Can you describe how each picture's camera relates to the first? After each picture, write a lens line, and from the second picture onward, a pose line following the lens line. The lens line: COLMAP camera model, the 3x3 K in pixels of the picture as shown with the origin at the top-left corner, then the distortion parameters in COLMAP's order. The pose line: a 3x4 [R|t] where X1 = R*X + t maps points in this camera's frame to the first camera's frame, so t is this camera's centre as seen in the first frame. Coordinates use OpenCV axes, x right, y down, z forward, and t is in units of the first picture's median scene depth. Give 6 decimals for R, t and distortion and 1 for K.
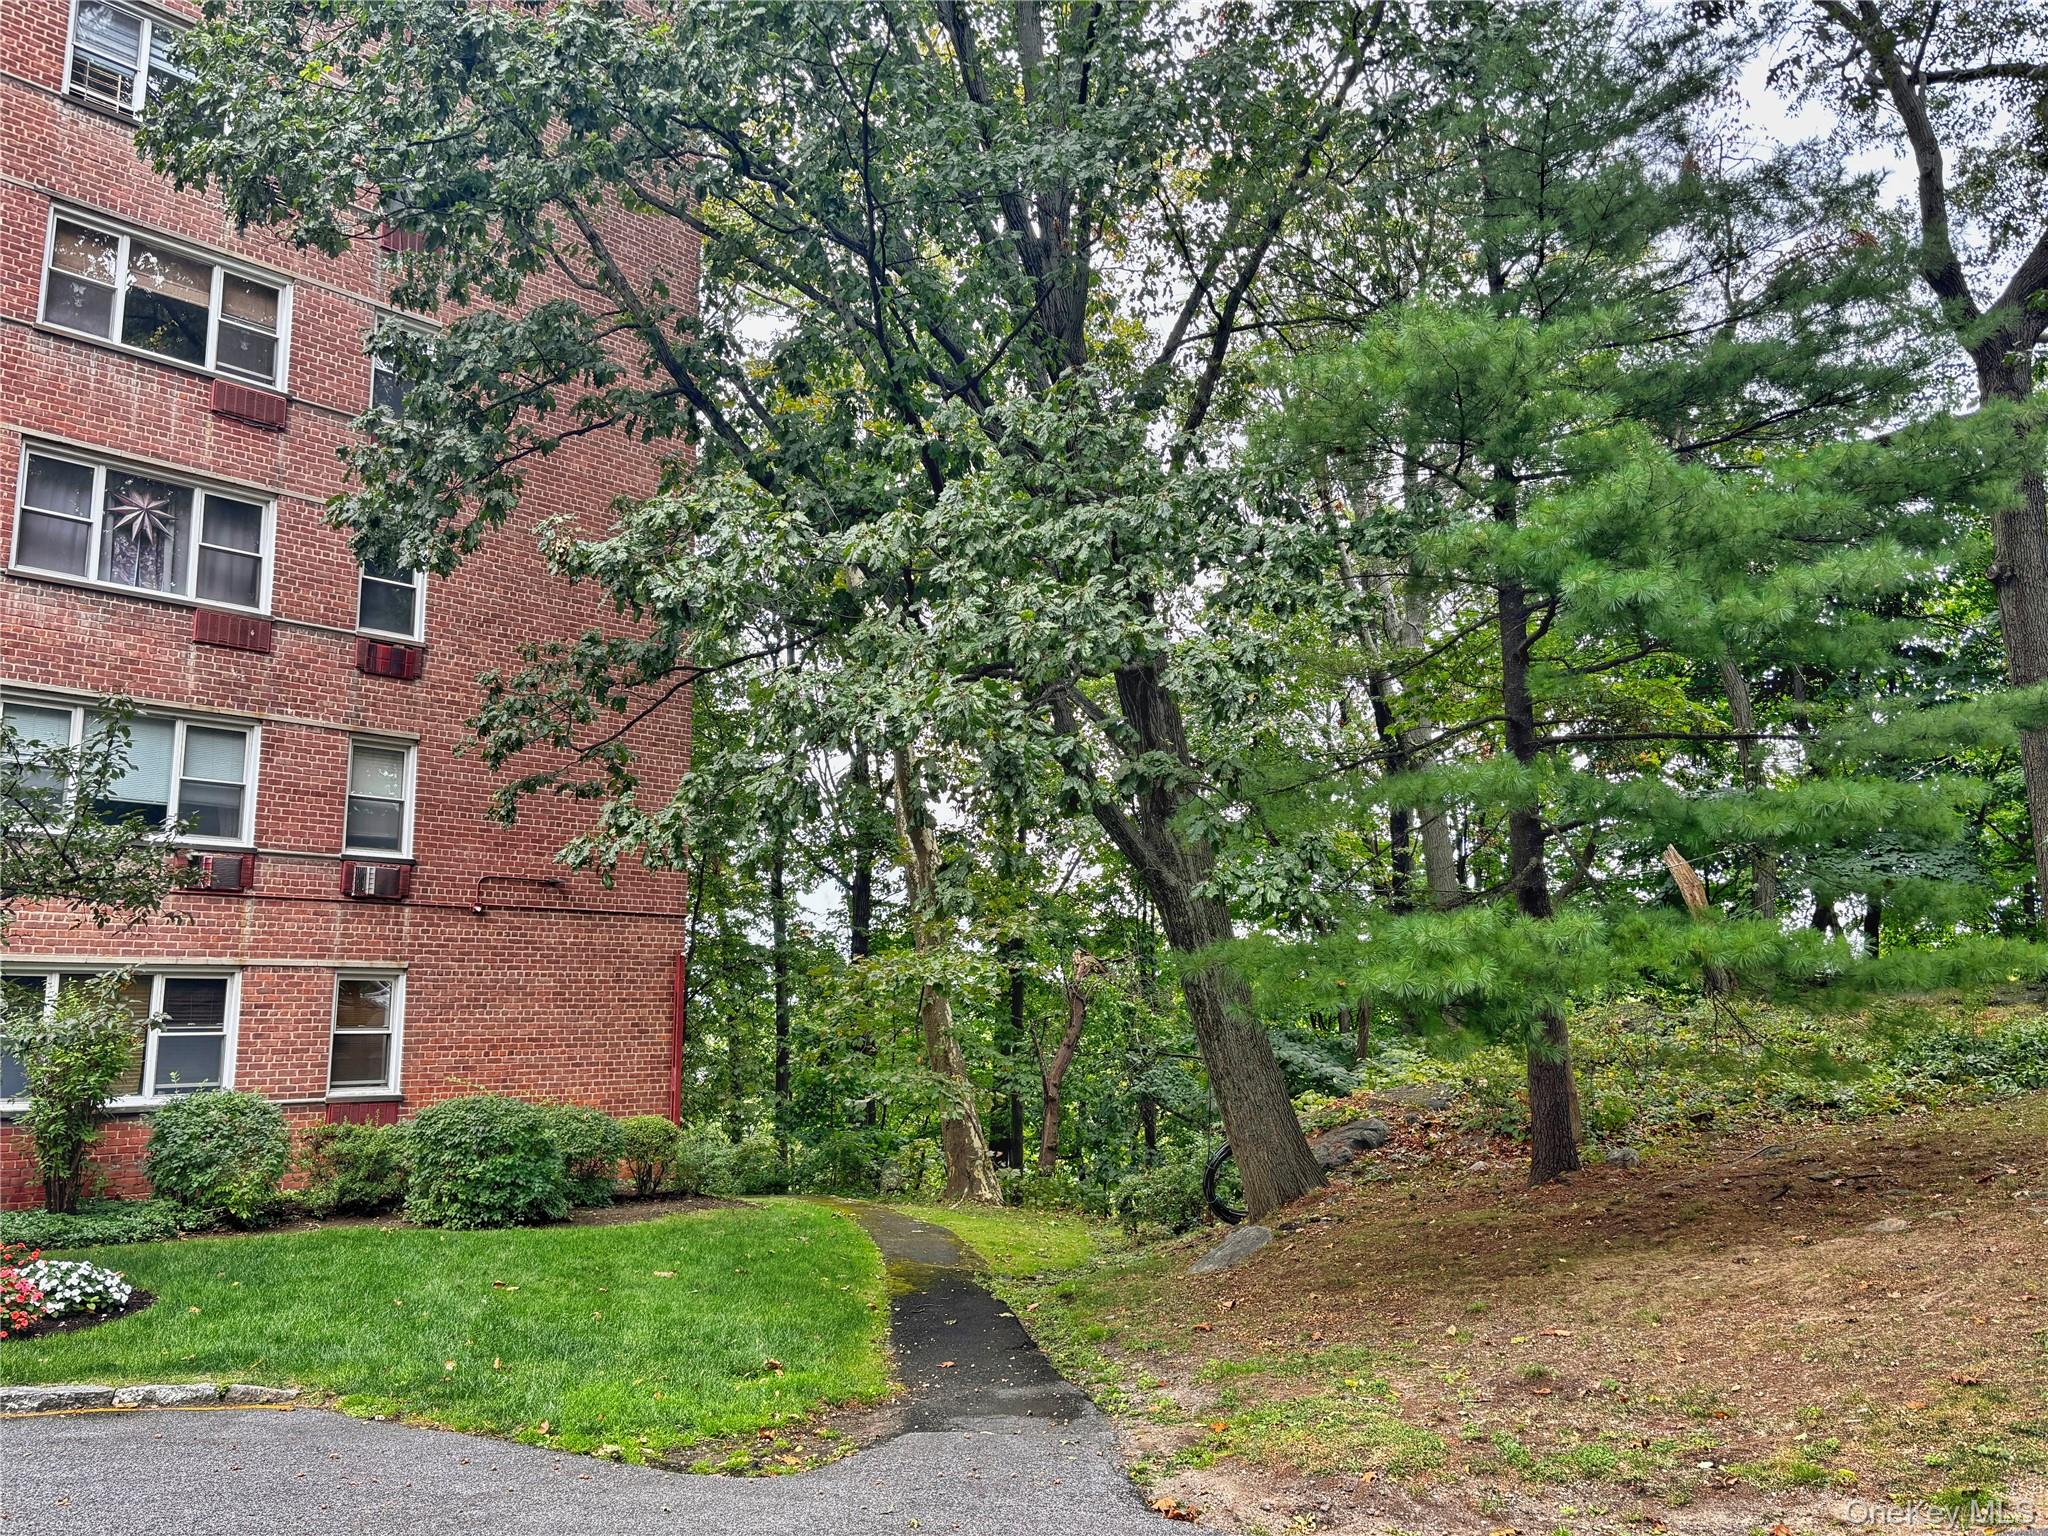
lens RADIAL K [[1544.6, 0, 1024.0], [0, 1544.6, 768.0], [0, 0, 1]] dist [0.067255, -0.083248]
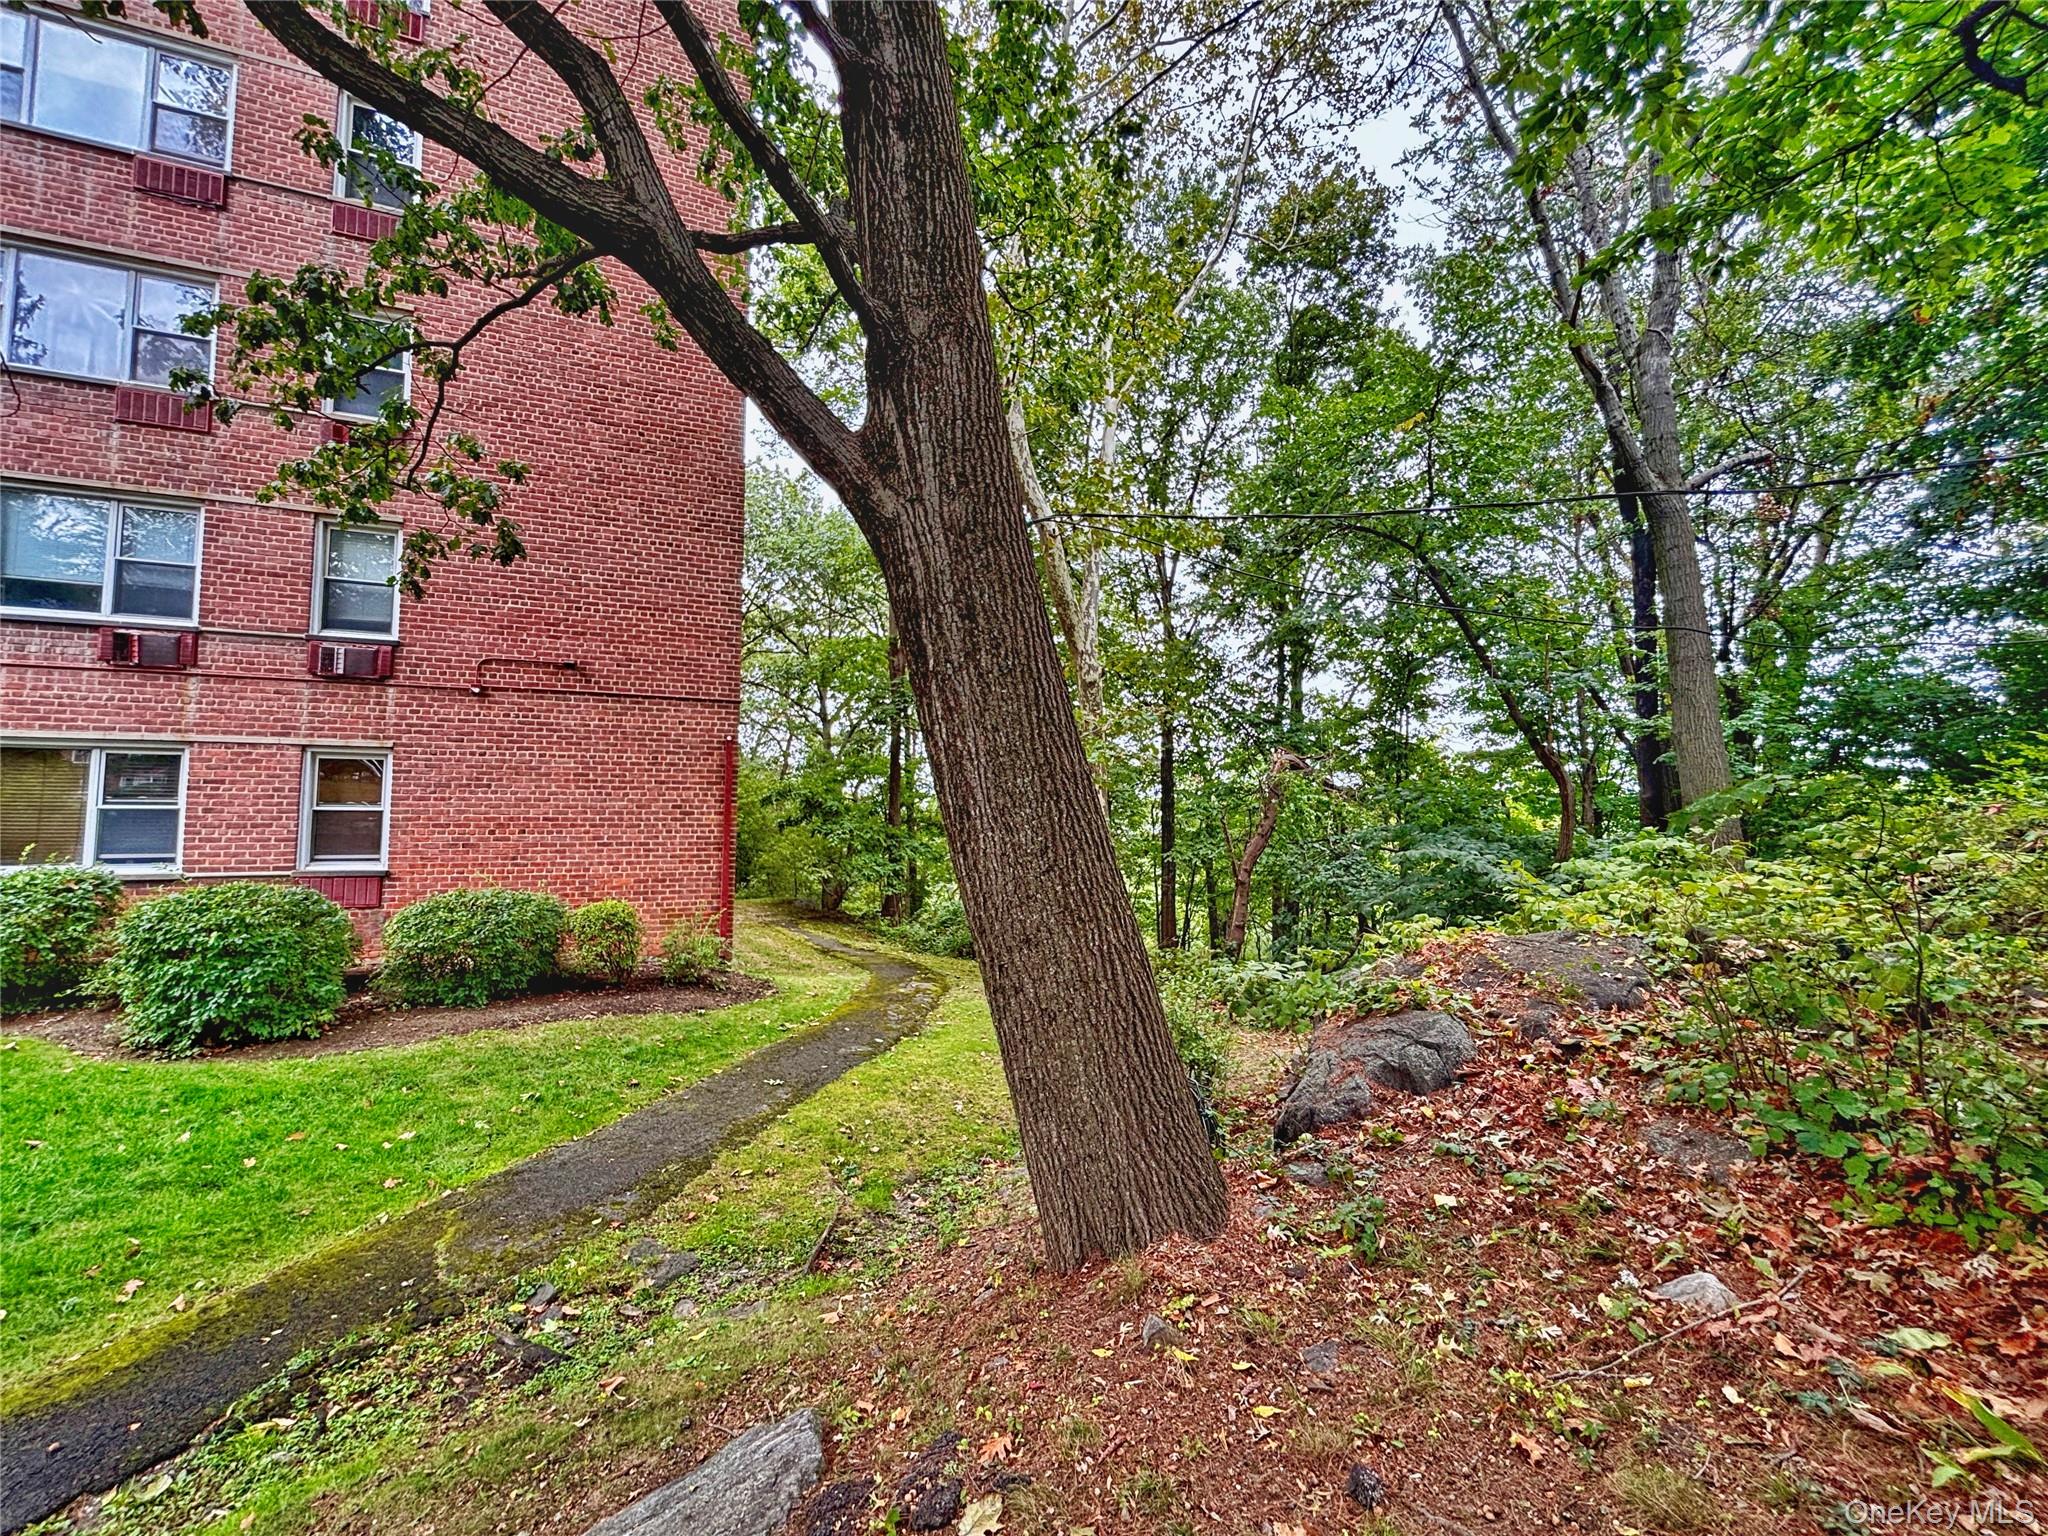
lens RADIAL K [[828.4, 0, 1024.0], [0, 828.4, 768.0], [0, 0, 1]] dist [0.001613, 0.000022]
pose [[0.906774, -0.007519, -0.421550, 0.213383], [0.055436, 0.993287, 0.101527, 0.114917], [0.417957, -0.115431, 0.901104, 0.715770]]
